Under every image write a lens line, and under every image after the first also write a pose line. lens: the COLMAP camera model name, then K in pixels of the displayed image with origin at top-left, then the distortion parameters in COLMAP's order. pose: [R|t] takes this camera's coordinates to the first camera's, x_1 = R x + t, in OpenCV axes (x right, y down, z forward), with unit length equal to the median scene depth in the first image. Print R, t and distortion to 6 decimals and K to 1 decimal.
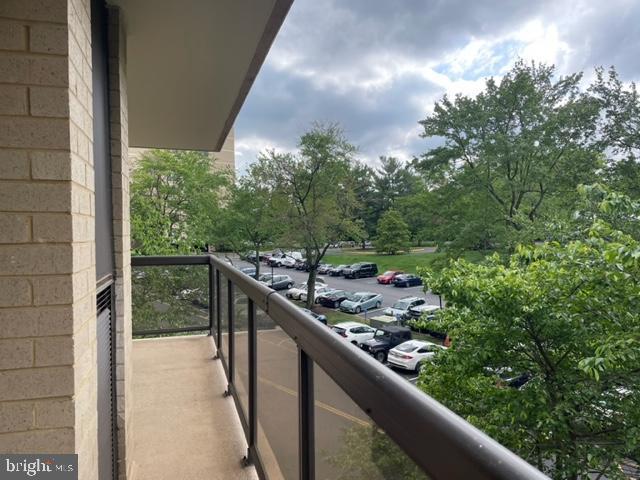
lens RADIAL K [[489.7, 0, 320.0], [0, 489.7, 240.0], [0, 0, 1]] dist [0.124984, -0.002570]
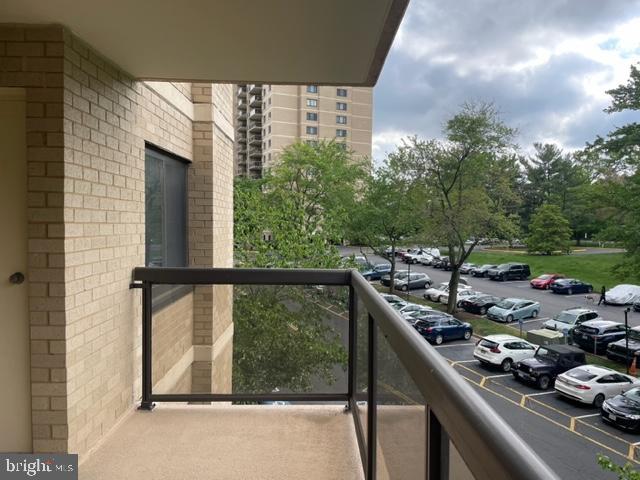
lens RADIAL K [[479.9, 0, 318.7], [0, 479.9, 261.9], [0, 0, 1]] dist [0.002806, -0.001440]
pose [[0.962496, 0.037460, -0.268696, -0.027451], [-0.021566, 0.997852, 0.061861, -0.003859], [0.270436, -0.053746, 0.961236, 0.116572]]
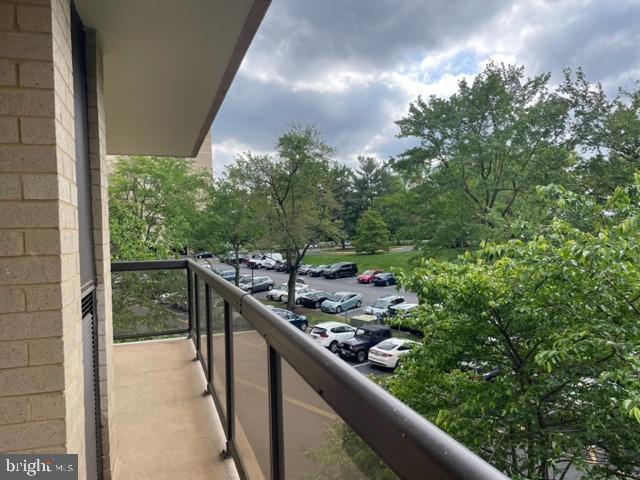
lens RADIAL K [[490.6, 0, 317.2], [0, 490.6, 240.4], [0, 0, 1]] dist [0.115280, -0.000667]
pose [[0.999235, -0.018623, 0.034386, 0.001746], [0.018630, 0.999826, 0.000139, -0.000654], [-0.034382, 0.000502, 0.999409, -0.005918]]
